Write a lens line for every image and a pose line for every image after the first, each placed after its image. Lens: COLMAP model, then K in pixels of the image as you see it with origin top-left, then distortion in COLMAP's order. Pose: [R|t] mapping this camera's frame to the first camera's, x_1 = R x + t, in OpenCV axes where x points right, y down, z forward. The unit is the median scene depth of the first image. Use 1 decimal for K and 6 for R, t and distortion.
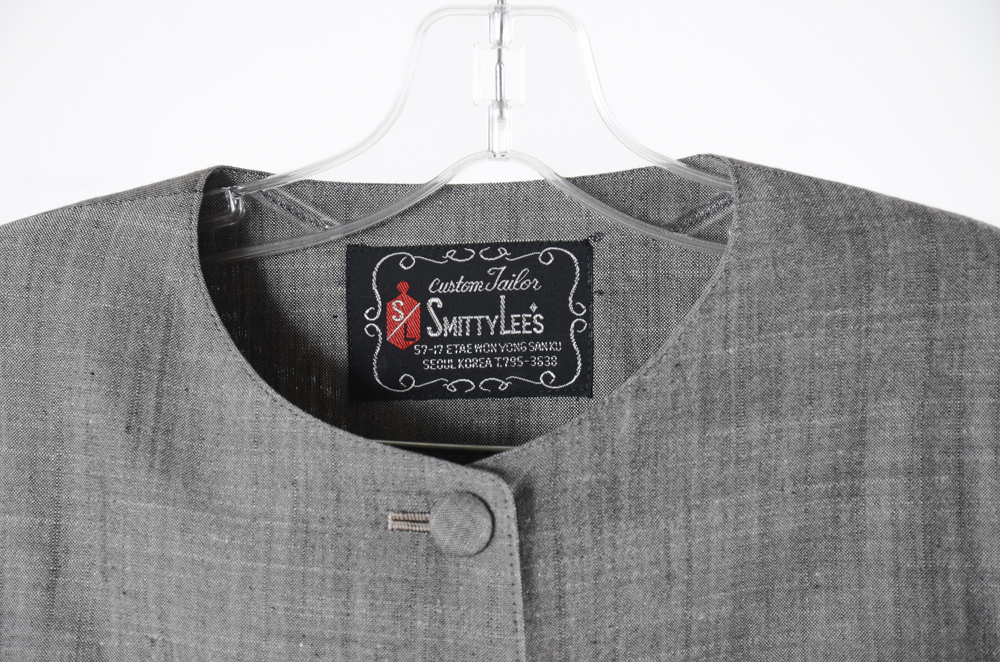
lens RADIAL K [[4137.3, 0, 480.6], [0, 4137.3, 338.9], [0, 0, 1]] dist [1.149422, 0.000000]
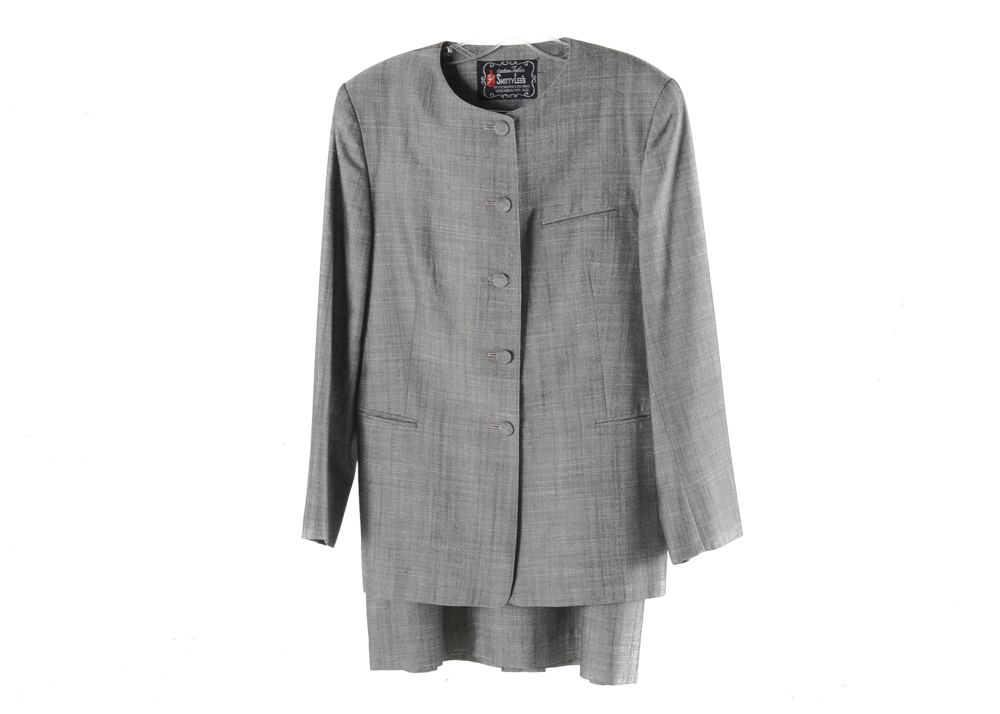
lens RADIAL K [[1896.7, 0, 498.8], [0, 1896.7, 355.6], [0, 0, 1]] dist [0.258929, 0.000000]
pose [[0.996718, 0.009280, -0.080422, 0.141843], [-0.000191, 0.993675, 0.112298, 0.054253], [0.080955, -0.111914, 0.990415, -0.878412]]
